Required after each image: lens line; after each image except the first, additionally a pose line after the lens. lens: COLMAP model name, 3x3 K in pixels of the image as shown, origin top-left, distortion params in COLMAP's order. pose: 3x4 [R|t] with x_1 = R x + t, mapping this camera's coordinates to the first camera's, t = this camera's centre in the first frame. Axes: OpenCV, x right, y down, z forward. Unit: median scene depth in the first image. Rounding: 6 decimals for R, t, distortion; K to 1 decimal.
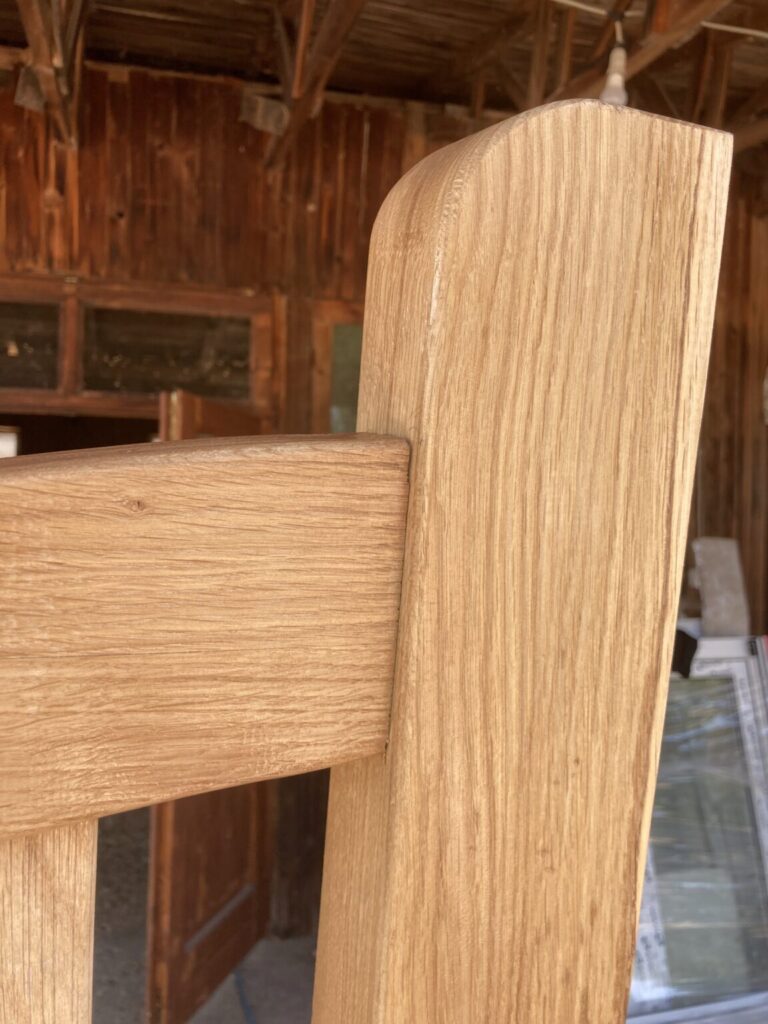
lens RADIAL K [[847.5, 0, 384.0], [0, 847.5, 512.0], [0, 0, 1]] dist [0.009975, 0.004913]
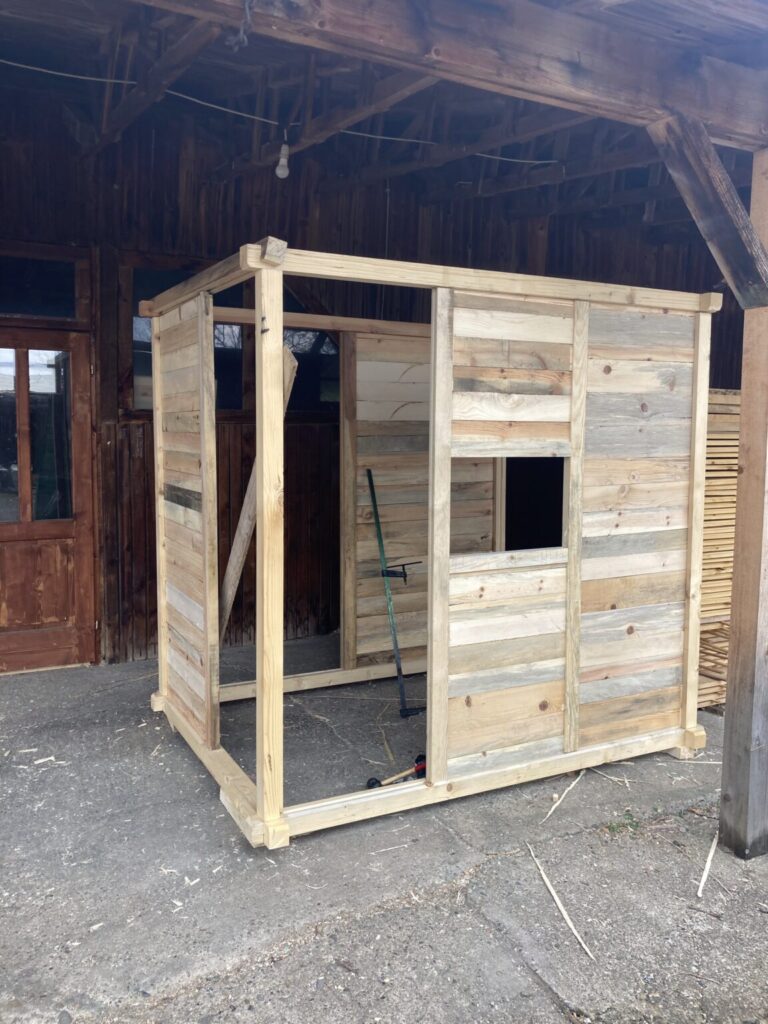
lens RADIAL K [[843.4, 0, 387.5], [0, 843.4, 501.2], [0, 0, 1]] dist [0.064337, -0.081632]
pose [[0.976987, -0.013997, 0.212841, 0.054054], [-0.008229, 0.994629, 0.103180, 0.029811], [-0.213142, -0.102556, 0.971624, -0.609424]]
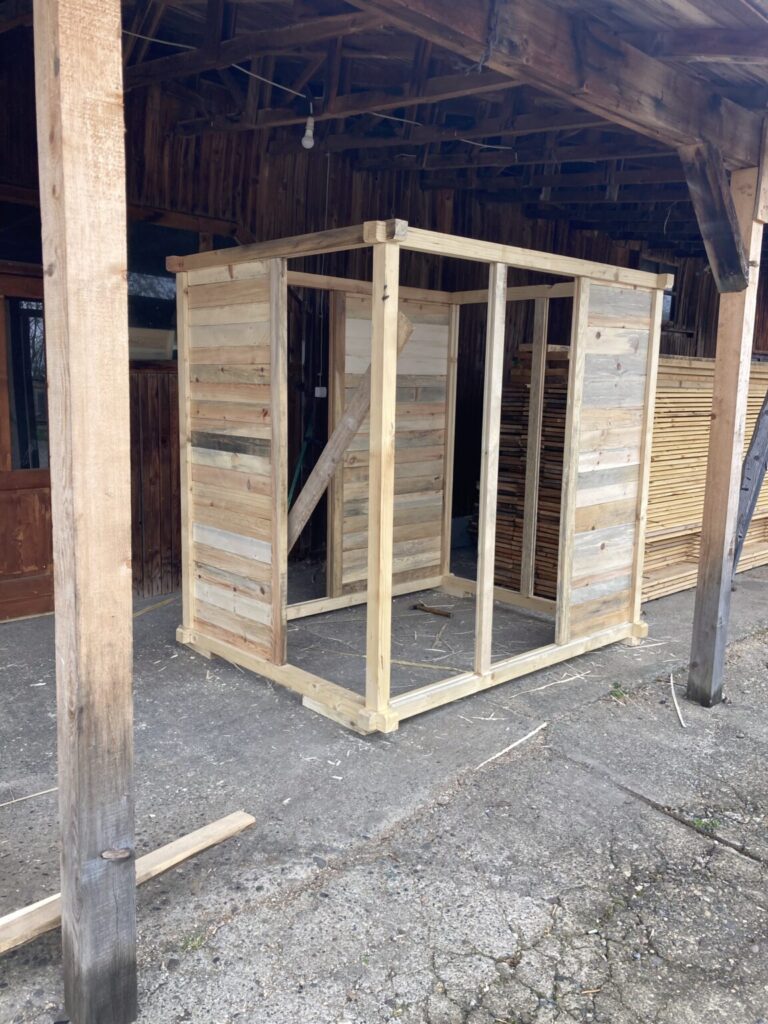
lens RADIAL K [[847.5, 0, 384.0], [0, 847.5, 512.0], [0, 0, 1]] dist [0.009975, 0.004913]
pose [[0.881135, -0.060137, 0.469025, -0.363186], [-0.023123, 0.985214, 0.169761, 0.027152], [-0.472299, -0.160428, 0.866716, -0.638870]]
